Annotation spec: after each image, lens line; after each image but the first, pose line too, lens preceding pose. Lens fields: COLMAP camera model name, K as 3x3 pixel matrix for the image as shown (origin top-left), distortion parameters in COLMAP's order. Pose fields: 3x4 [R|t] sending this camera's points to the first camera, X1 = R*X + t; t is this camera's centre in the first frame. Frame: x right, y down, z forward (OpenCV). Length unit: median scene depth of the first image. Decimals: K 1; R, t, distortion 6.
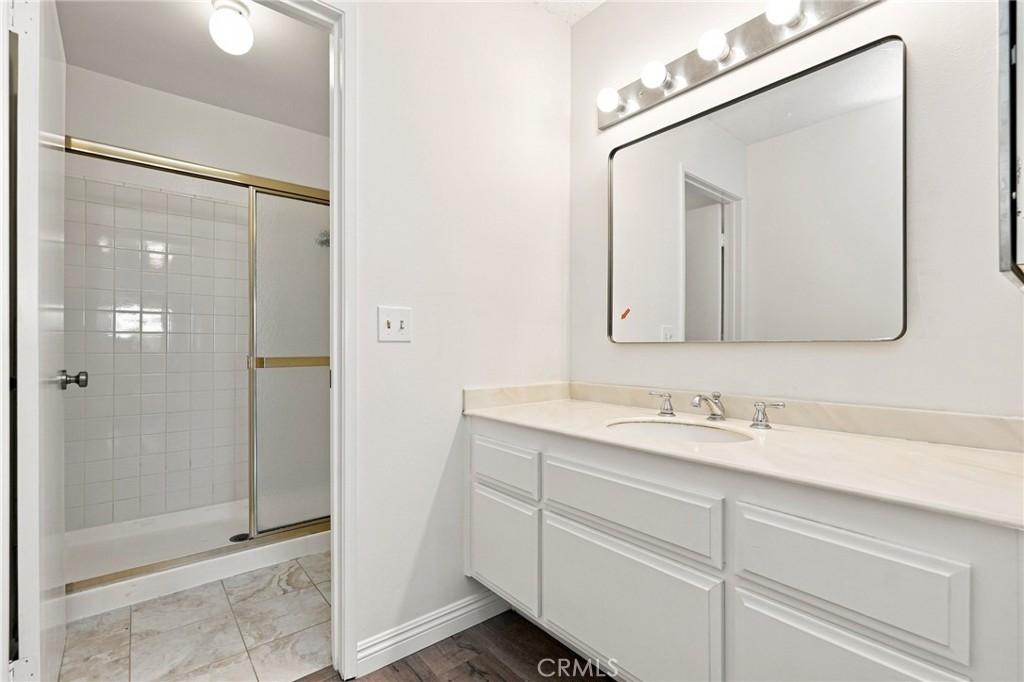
lens RADIAL K [[478.8, 0, 509.8], [0, 478.8, 343.9], [0, 0, 1]] dist [0.008527, -0.003554]
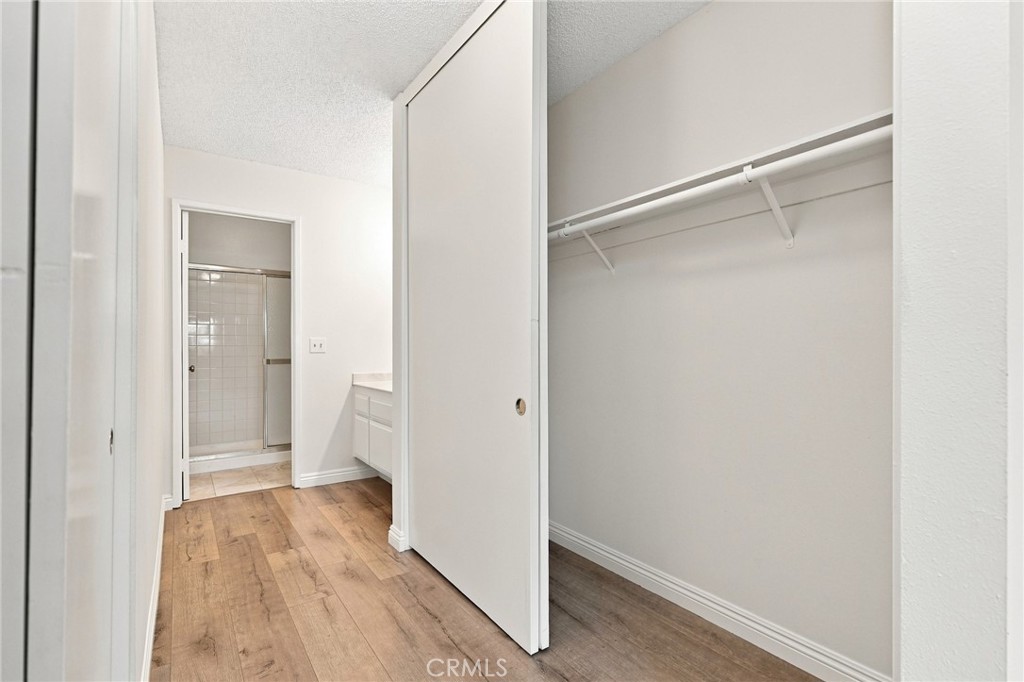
lens RADIAL K [[478.8, 0, 512.0], [0, 478.8, 344.2], [0, 0, 1]] dist [0.008527, -0.003554]
pose [[0.997998, -0.004078, -0.063112, 0.813766], [0.004098, 0.999992, 0.000180, -0.040463], [0.063111, -0.000438, 0.998006, -1.226227]]
